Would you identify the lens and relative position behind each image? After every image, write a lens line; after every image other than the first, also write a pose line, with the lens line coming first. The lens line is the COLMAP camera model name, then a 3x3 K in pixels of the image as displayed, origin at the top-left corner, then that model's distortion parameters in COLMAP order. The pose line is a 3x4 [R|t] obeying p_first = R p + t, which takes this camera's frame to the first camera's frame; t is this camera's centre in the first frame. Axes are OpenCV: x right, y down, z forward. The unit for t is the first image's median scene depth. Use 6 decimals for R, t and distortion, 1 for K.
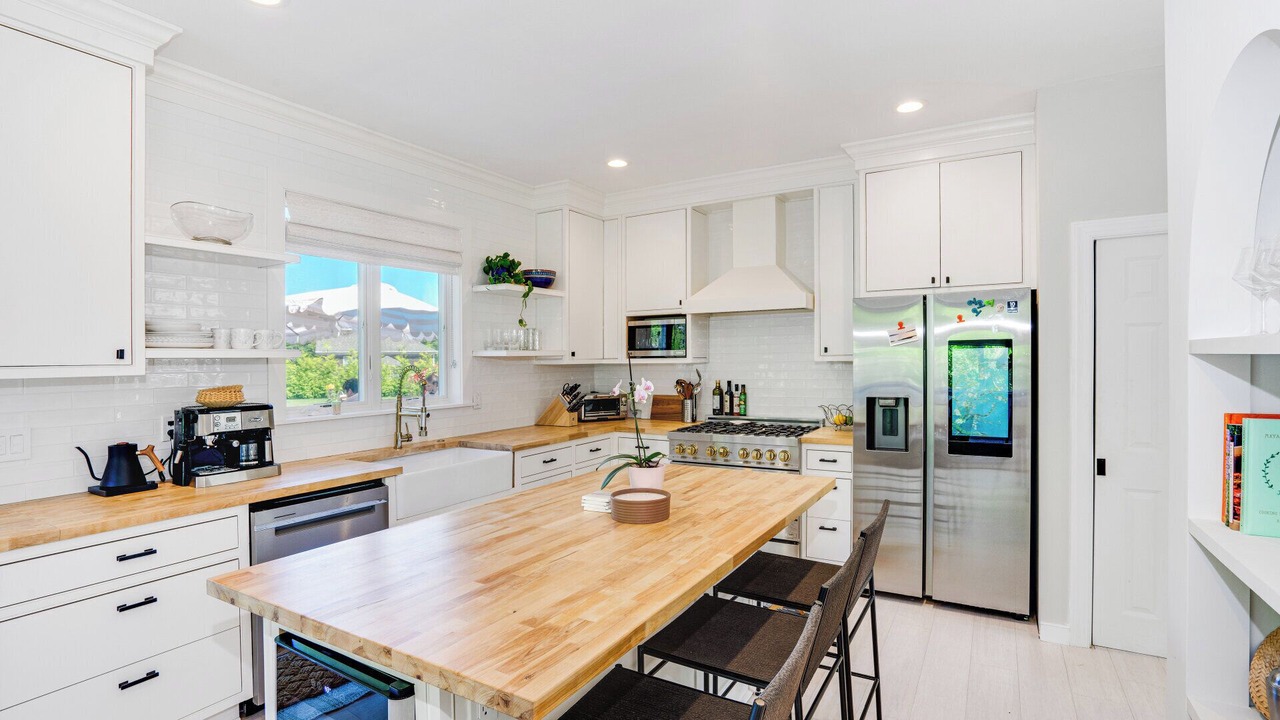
lens RADIAL K [[613.2, 0, 643.0], [0, 613.2, 361.5], [0, 0, 1]] dist [-0.043955, 0.006801]
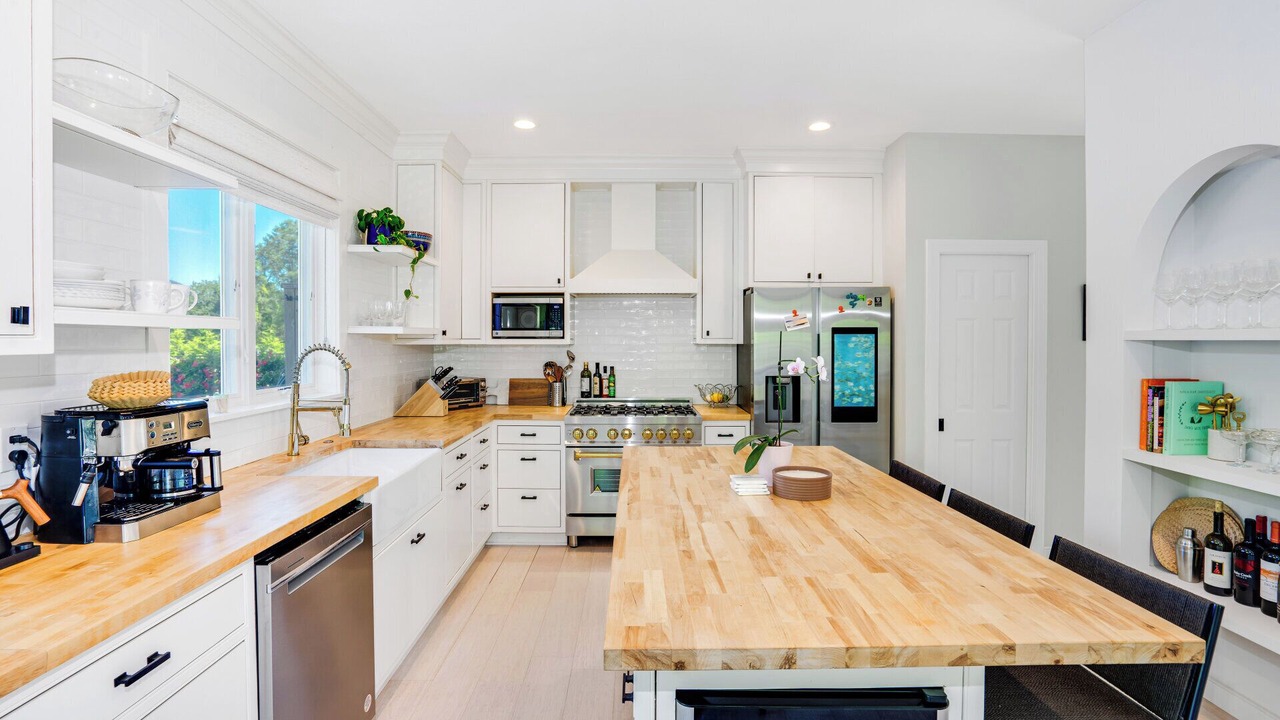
lens RADIAL K [[613.2, 0, 634.4], [0, 613.2, 350.6], [0, 0, 1]] dist [-0.043955, 0.006801]
pose [[0.859539, 0.004584, 0.511049, -0.365708], [-0.008644, 0.999947, 0.005569, 0.006622], [-0.510997, -0.009204, 0.859533, 0.135050]]
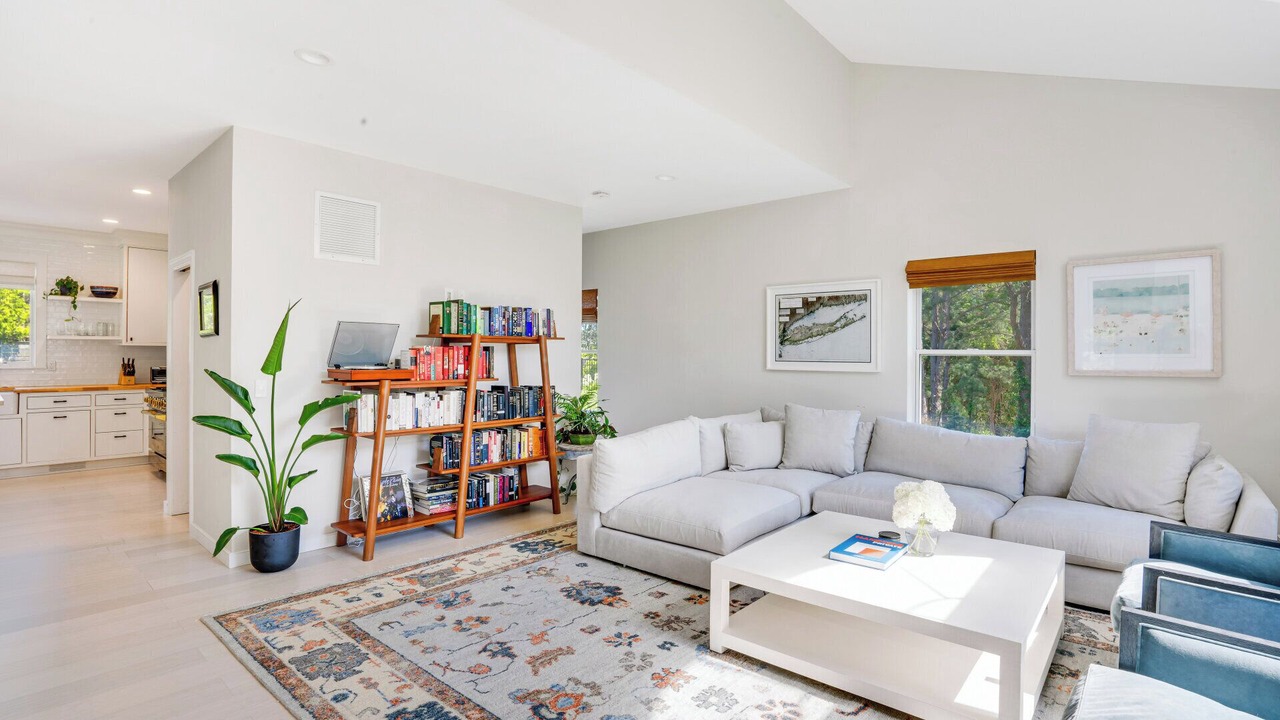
lens RADIAL K [[613.2, 0, 672.1], [0, 613.2, 355.6], [0, 0, 1]] dist [-0.043955, 0.006801]
pose [[0.985715, 0.013271, -0.167900, 1.694855], [-0.014300, 0.999886, -0.004919, 0.019879], [0.167815, 0.007250, 0.985792, -0.294116]]
